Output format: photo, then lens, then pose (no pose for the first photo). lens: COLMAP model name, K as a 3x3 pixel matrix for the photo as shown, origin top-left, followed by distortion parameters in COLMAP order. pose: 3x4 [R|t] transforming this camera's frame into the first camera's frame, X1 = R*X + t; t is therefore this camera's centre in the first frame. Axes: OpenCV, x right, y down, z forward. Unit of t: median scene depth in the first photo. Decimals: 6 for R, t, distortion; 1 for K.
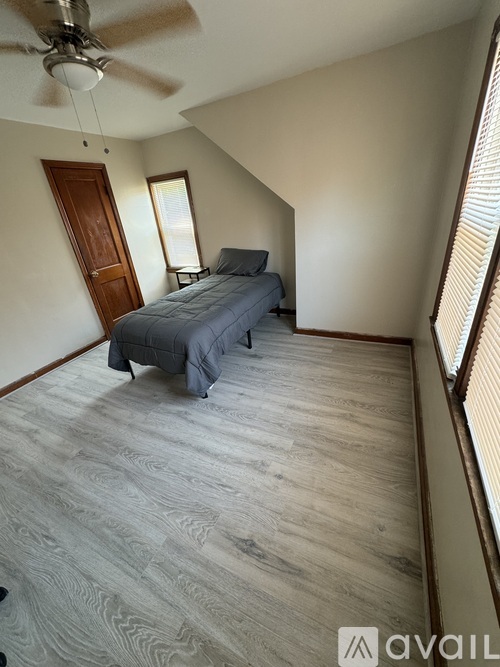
lens RADIAL K [[267.7, 0, 250.0], [0, 267.7, 333.5], [0, 0, 1]] dist [0.001166, 0.000109]
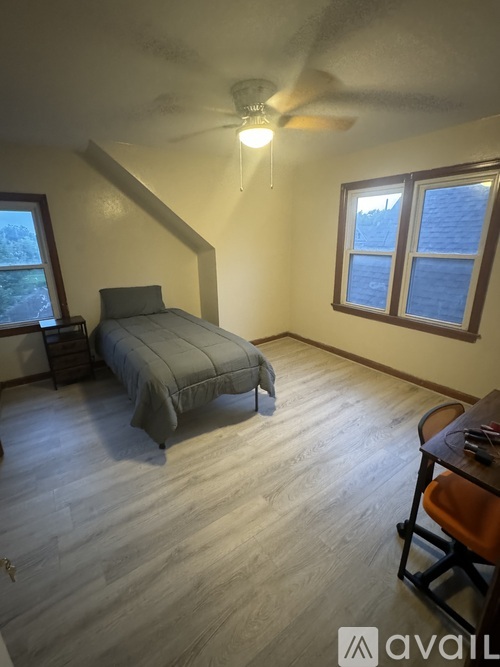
lens RADIAL K [[308.4, 0, 250.0], [0, 308.4, 333.5], [0, 0, 1]] dist [0.000406, 0.000117]
pose [[0.472748, -0.178185, 0.862995, -1.432390], [0.357340, 0.933970, -0.002912, -0.058695], [-0.805492, 0.309759, 0.505205, 0.386154]]
